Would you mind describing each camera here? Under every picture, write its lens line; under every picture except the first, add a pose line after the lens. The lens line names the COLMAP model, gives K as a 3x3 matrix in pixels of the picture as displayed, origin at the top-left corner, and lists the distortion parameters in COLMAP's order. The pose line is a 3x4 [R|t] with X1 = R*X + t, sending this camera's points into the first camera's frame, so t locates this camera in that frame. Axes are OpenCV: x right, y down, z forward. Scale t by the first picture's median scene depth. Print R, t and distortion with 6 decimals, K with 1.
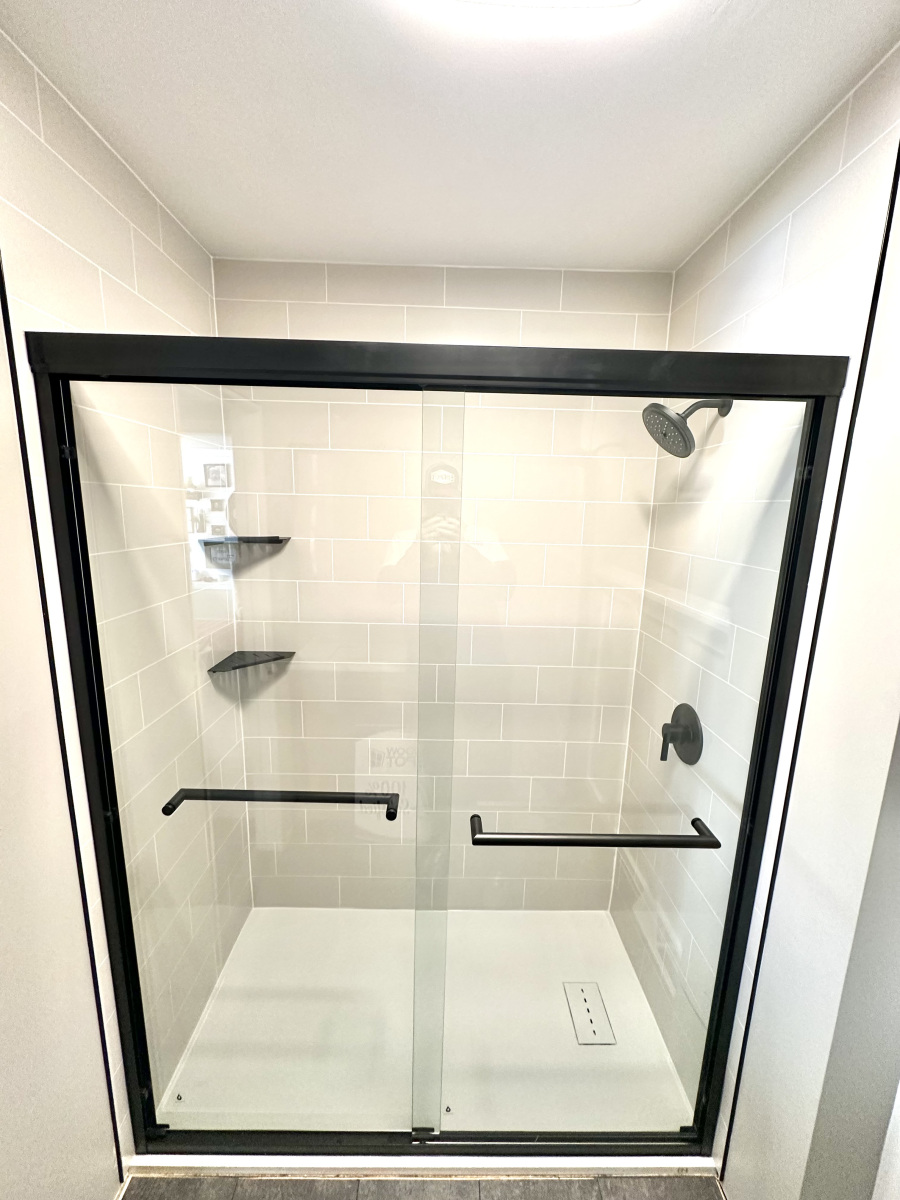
lens RADIAL K [[480.0, 0, 453.3], [0, 480.0, 597.0], [0, 0, 1]] dist [-0.001646, -0.000543]
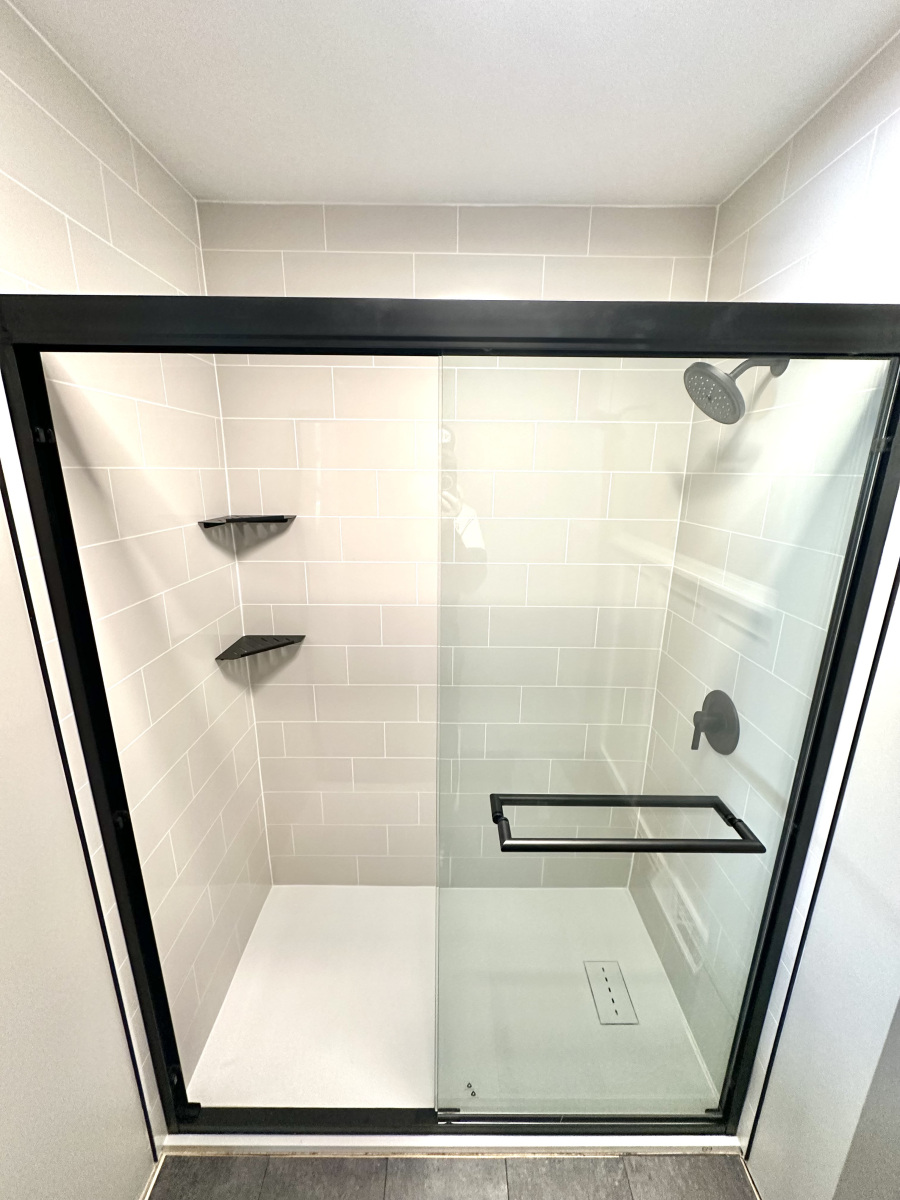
lens RADIAL K [[480.0, 0, 452.6], [0, 480.0, 597.2], [0, 0, 1]] dist [-0.001646, -0.000543]
pose [[0.999804, -0.012217, -0.015589, -0.025647], [0.013383, 0.996942, 0.076995, -0.043271], [0.014600, -0.077189, 0.996910, 0.072526]]
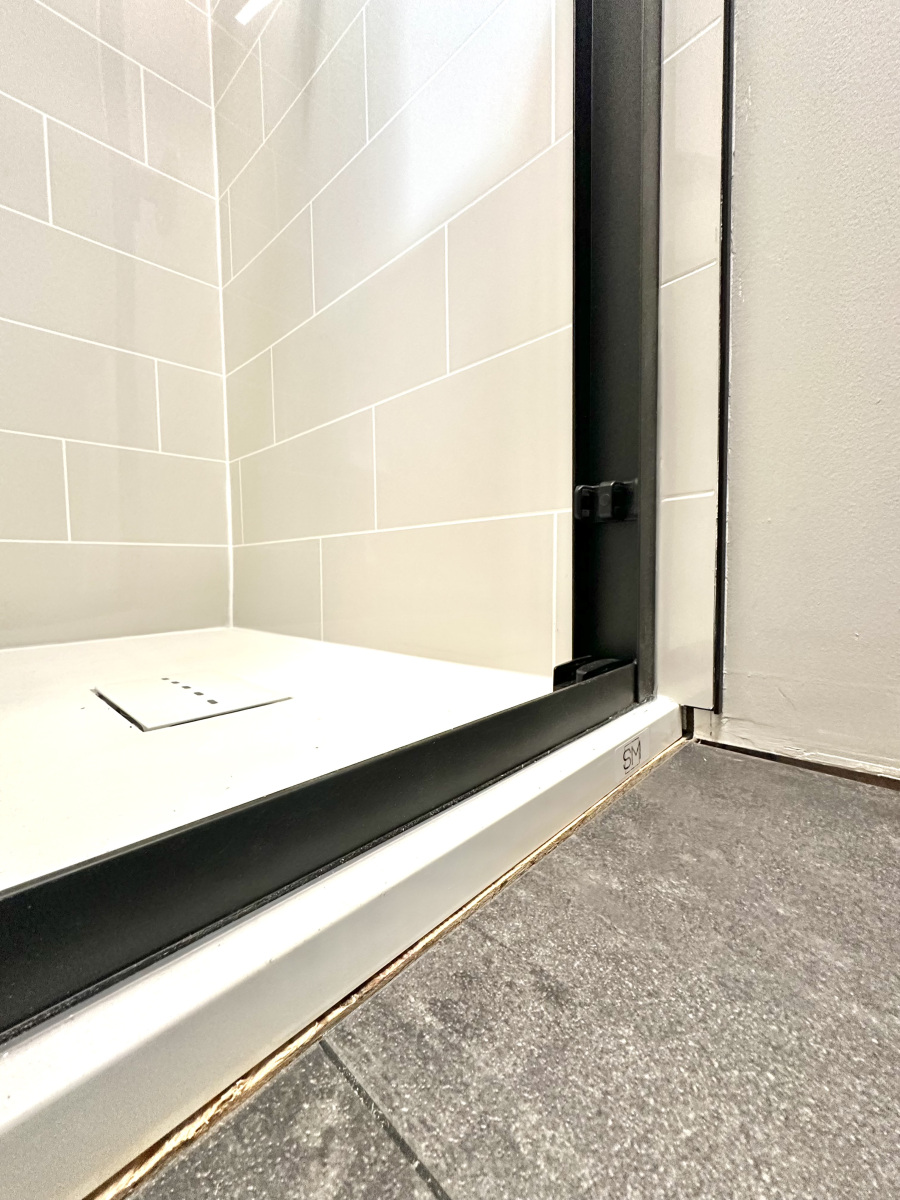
lens RADIAL K [[480.0, 0, 446.0], [0, 480.0, 600.5], [0, 0, 1]] dist [-0.001646, -0.000543]
pose [[0.701073, -0.077078, 0.708911, 0.235802], [0.160592, 0.985669, -0.051646, 1.051829], [-0.694771, 0.150053, 0.703404, 0.829624]]
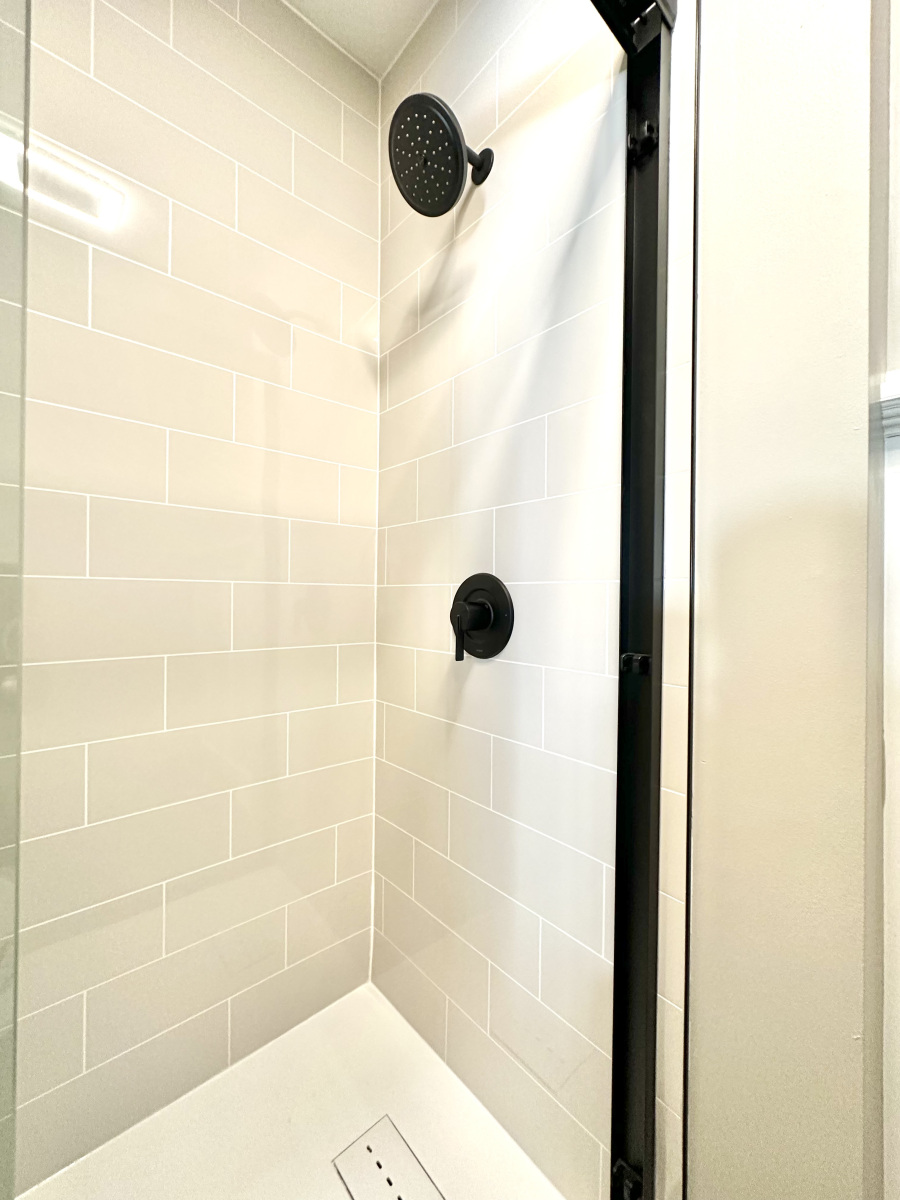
lens RADIAL K [[480.0, 0, 454.7], [0, 480.0, 591.0], [0, 0, 1]] dist [-0.001646, -0.000543]
pose [[0.757510, -0.020445, 0.652503, 0.003589], [0.132510, 0.983518, -0.123017, 0.354093], [-0.639233, 0.179650, 0.747734, 0.534639]]
